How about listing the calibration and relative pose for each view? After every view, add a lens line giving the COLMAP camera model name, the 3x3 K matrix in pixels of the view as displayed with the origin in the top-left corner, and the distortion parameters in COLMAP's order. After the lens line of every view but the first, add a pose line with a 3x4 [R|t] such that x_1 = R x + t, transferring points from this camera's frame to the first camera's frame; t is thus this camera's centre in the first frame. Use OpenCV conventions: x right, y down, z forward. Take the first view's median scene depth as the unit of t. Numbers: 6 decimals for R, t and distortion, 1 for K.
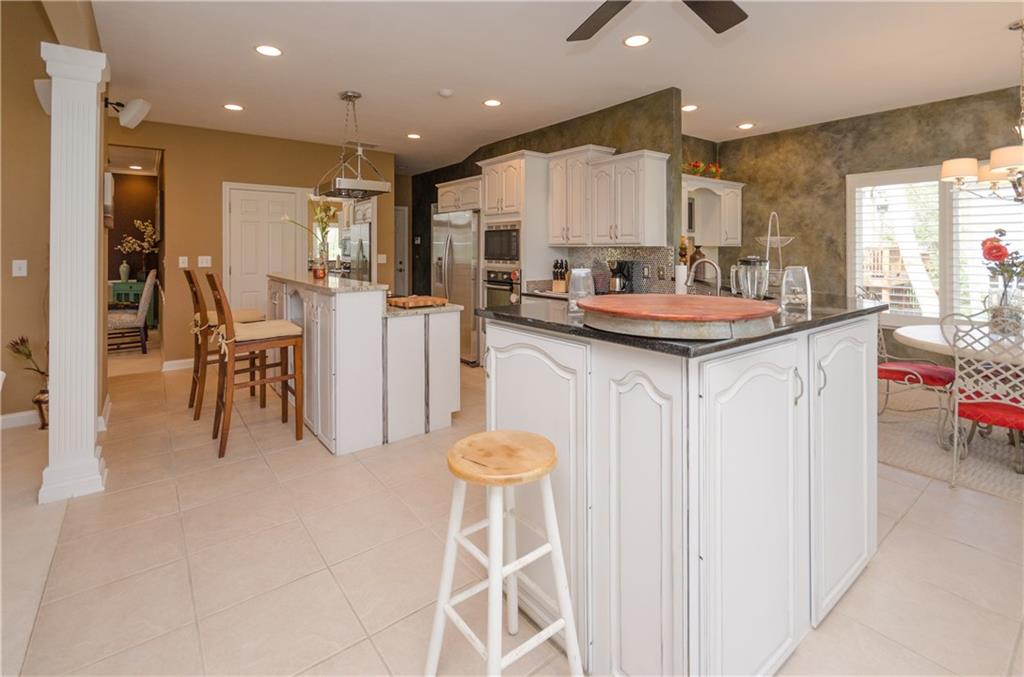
lens RADIAL K [[471.2, 0, 512.4], [0, 471.2, 276.3], [0, 0, 1]] dist [-0.000809, -0.000813]
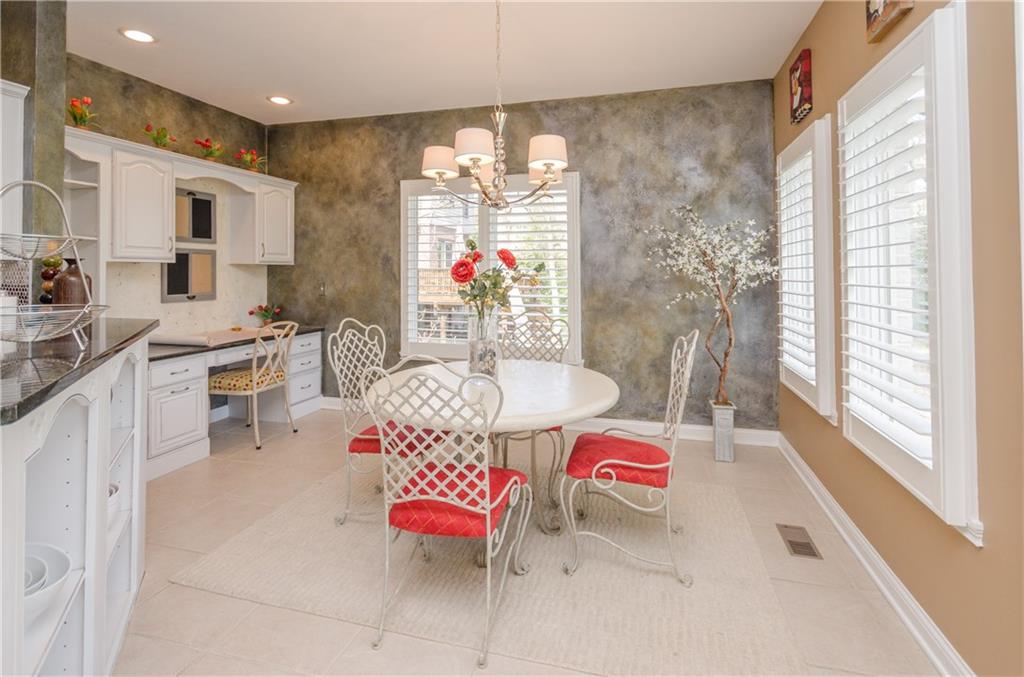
lens RADIAL K [[478.6, 0, 514.3], [0, 478.6, 316.0], [0, 0, 1]] dist [-0.000910, -0.000458]
pose [[0.804006, -0.050890, 0.592439, 0.332248], [0.028584, 0.998487, 0.046979, -0.007114], [-0.593934, -0.020837, 0.804244, 0.174714]]
